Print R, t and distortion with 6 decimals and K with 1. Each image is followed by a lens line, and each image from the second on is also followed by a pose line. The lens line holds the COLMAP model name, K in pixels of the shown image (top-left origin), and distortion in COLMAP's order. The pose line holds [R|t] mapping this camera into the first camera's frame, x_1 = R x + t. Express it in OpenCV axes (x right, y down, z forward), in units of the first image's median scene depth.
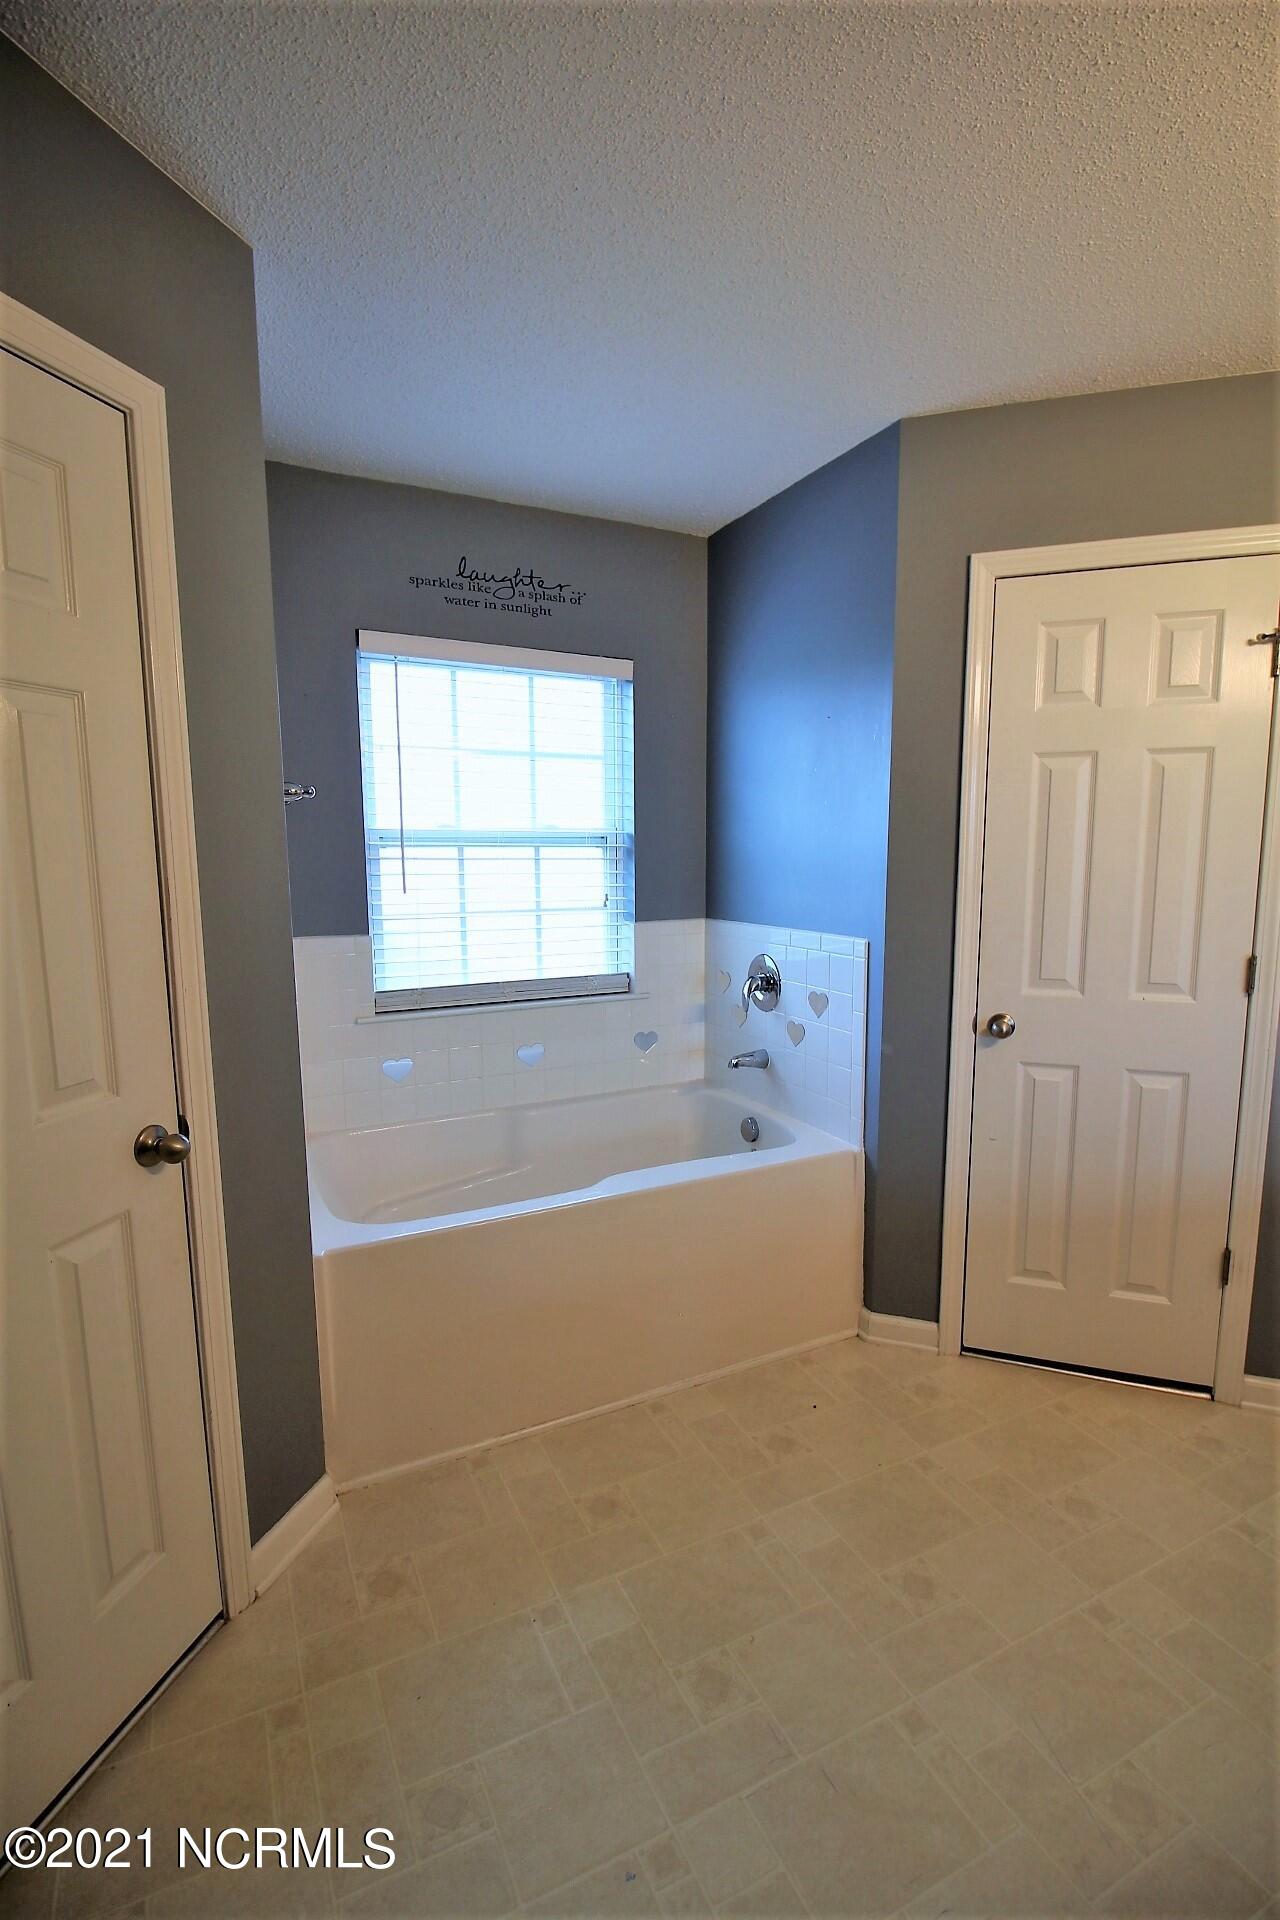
lens RADIAL K [[890.1, 0, 637.5], [0, 890.1, 975.5], [0, 0, 1]] dist [-0.010822, -0.008538]
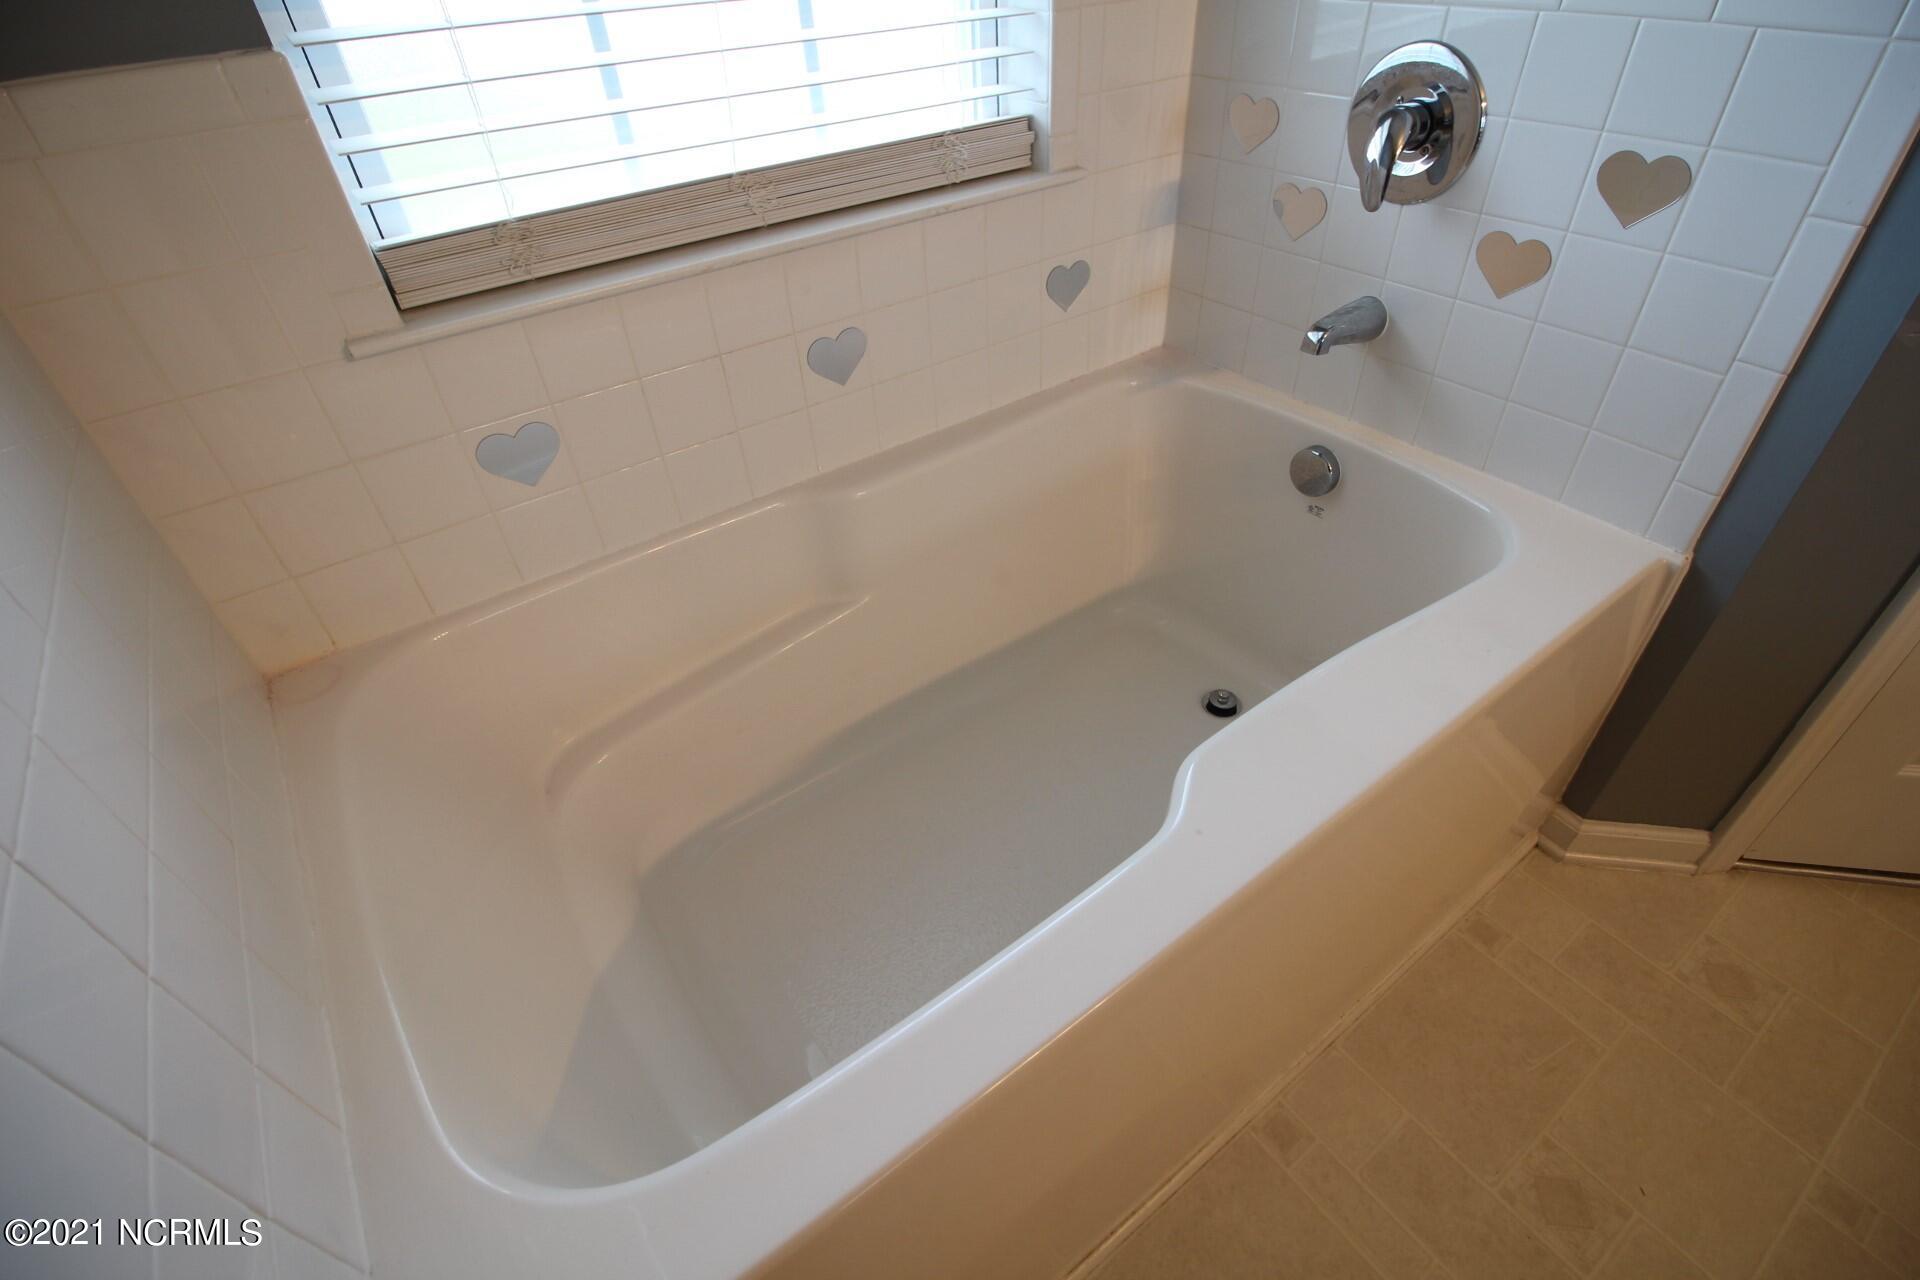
lens RADIAL K [[890.1, 0, 968.1], [0, 890.1, 635.3], [0, 0, 1]] dist [-0.010822, -0.008538]
pose [[0.982363, -0.145734, 0.117149, -0.131138], [0.063299, 0.848729, 0.525026, -0.017430], [-0.175942, -0.508351, 0.842985, 0.588489]]
